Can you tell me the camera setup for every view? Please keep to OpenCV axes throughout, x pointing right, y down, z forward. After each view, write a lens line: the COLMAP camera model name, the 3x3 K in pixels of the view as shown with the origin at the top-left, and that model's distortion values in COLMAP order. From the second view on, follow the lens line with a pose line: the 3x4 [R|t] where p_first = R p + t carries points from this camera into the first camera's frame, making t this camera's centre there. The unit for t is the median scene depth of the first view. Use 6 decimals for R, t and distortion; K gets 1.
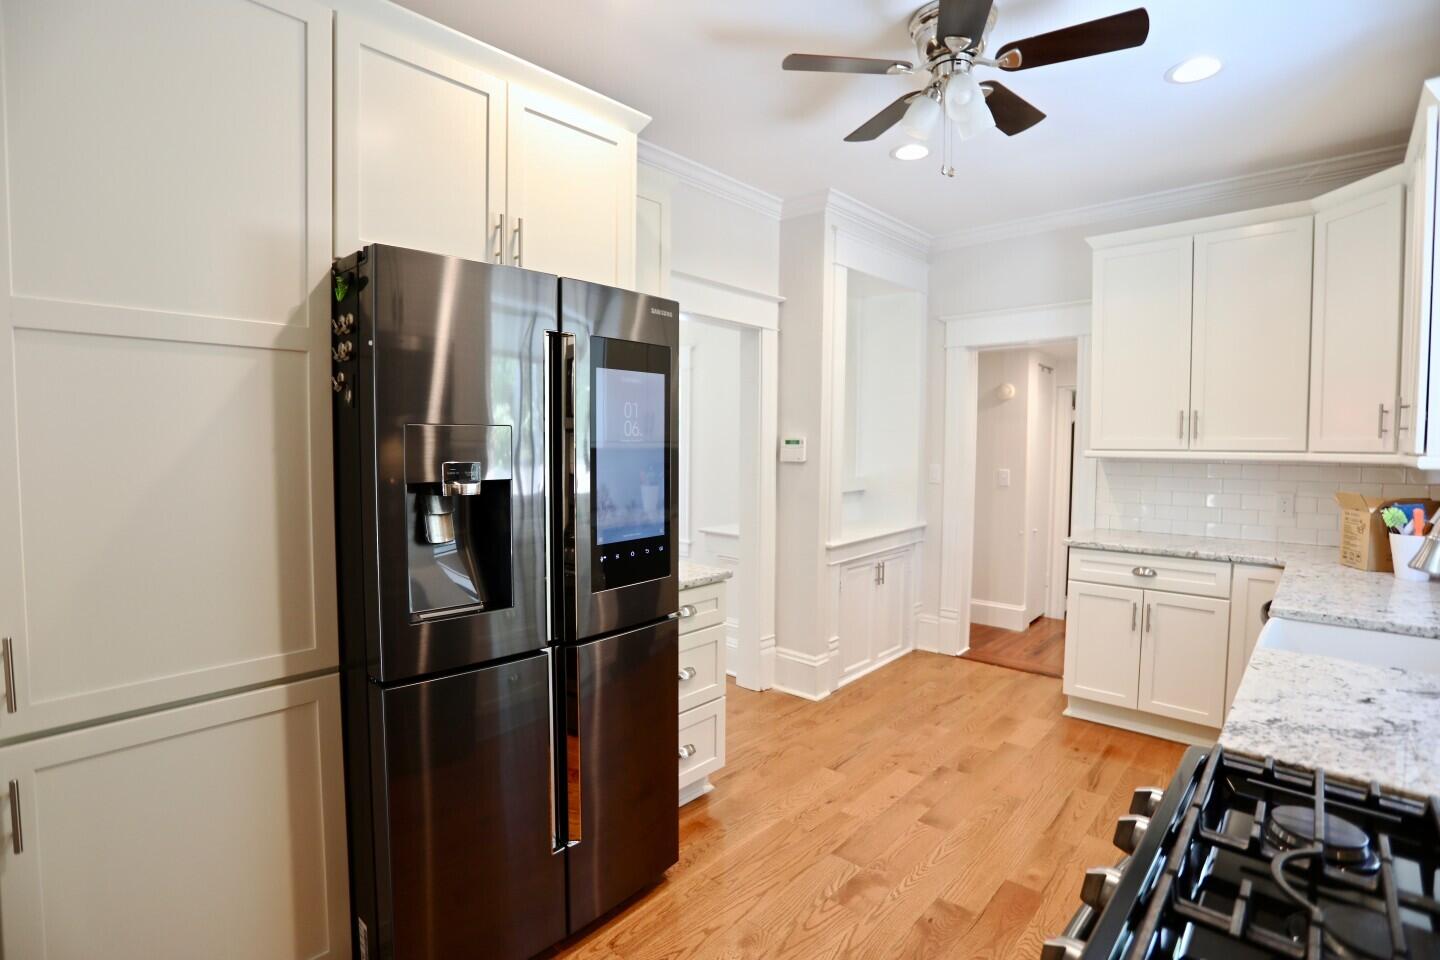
lens RADIAL K [[704.9, 0, 715.4], [0, 704.9, 474.2], [0, 0, 1]] dist [-0.076900, 0.037996]
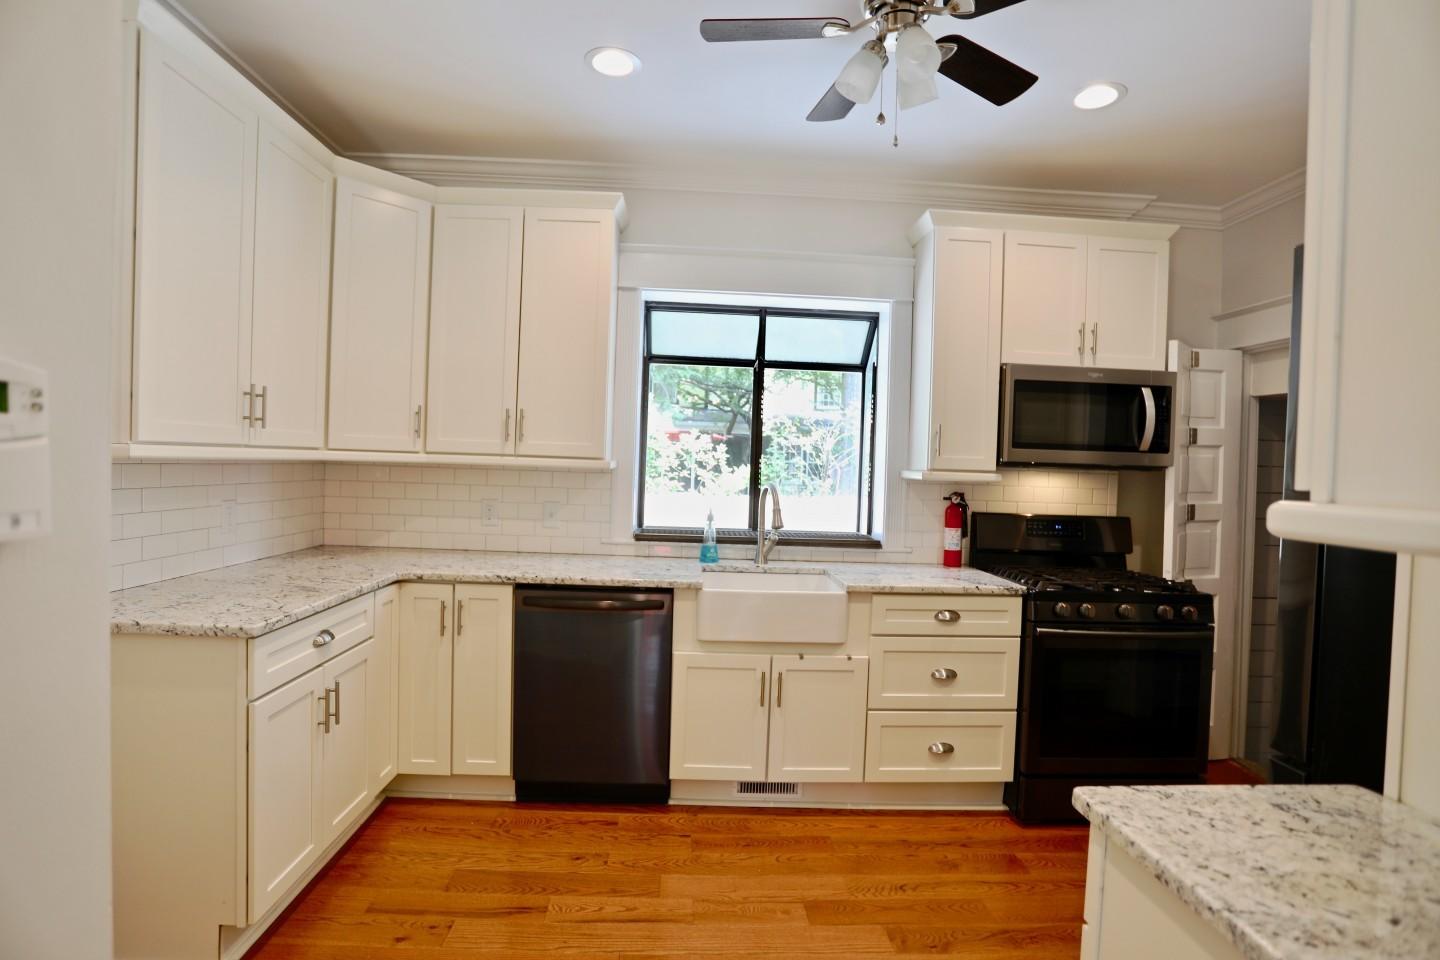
lens RADIAL K [[704.9, 0, 715.4], [0, 704.9, 474.2], [0, 0, 1]] dist [-0.076900, 0.037996]
pose [[-0.696951, -0.043581, 0.715793, -0.083771], [-0.006645, 0.998501, 0.054323, -0.046399], [-0.717088, 0.033104, -0.696196, 1.131863]]
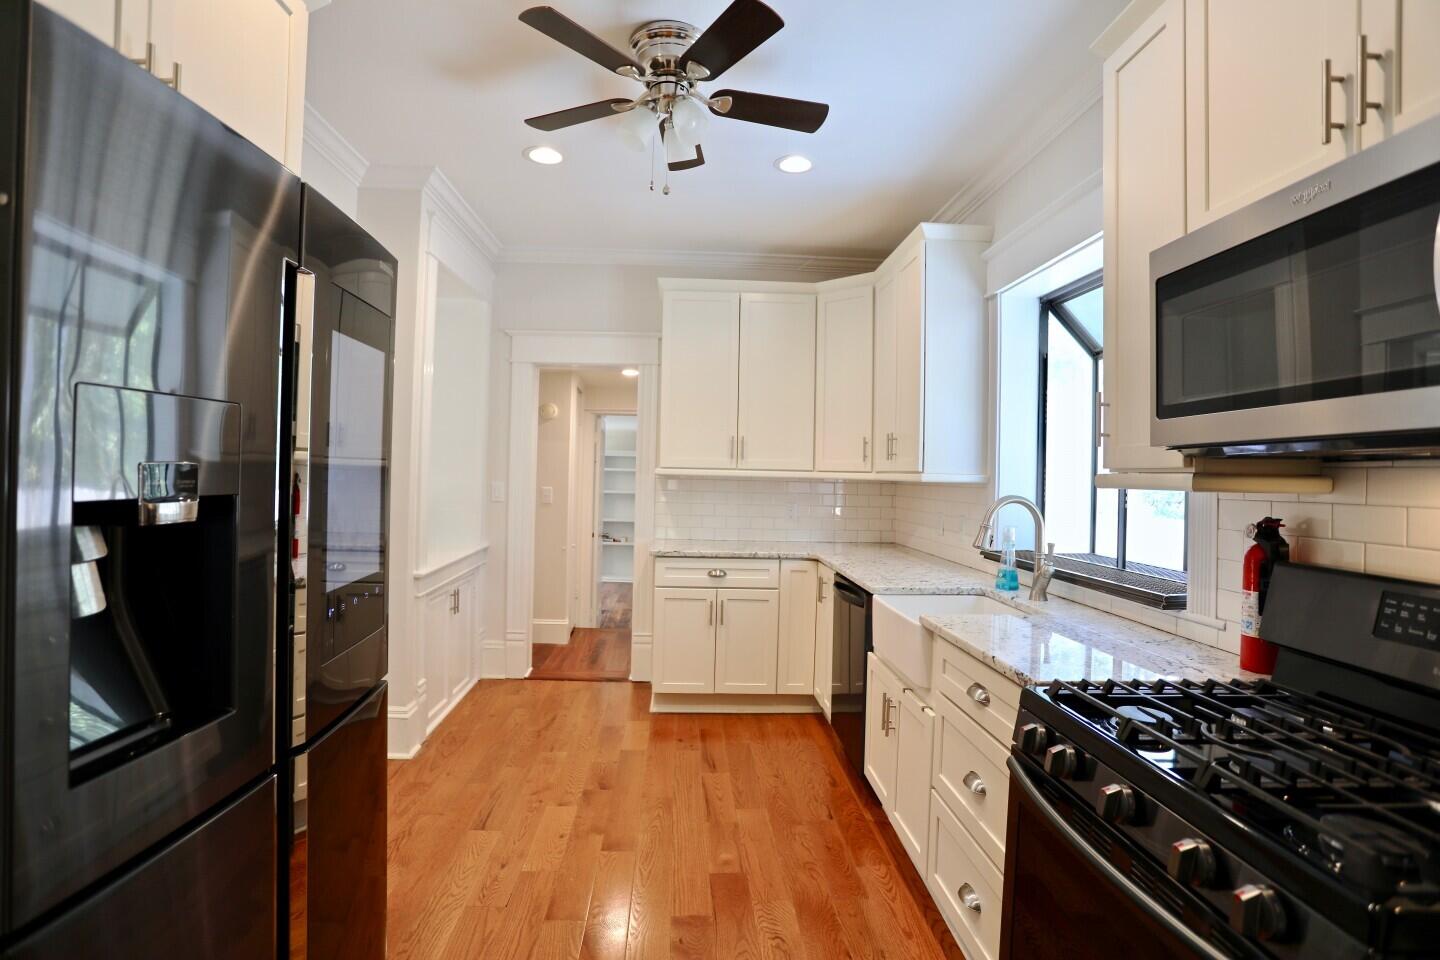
lens RADIAL K [[704.9, 0, 715.4], [0, 704.9, 474.2], [0, 0, 1]] dist [-0.076900, 0.037996]
pose [[0.705764, 0.009241, 0.708386, -0.213083], [0.012467, 0.999598, -0.025461, 0.004992], [-0.708337, 0.026801, 0.705366, 0.152648]]
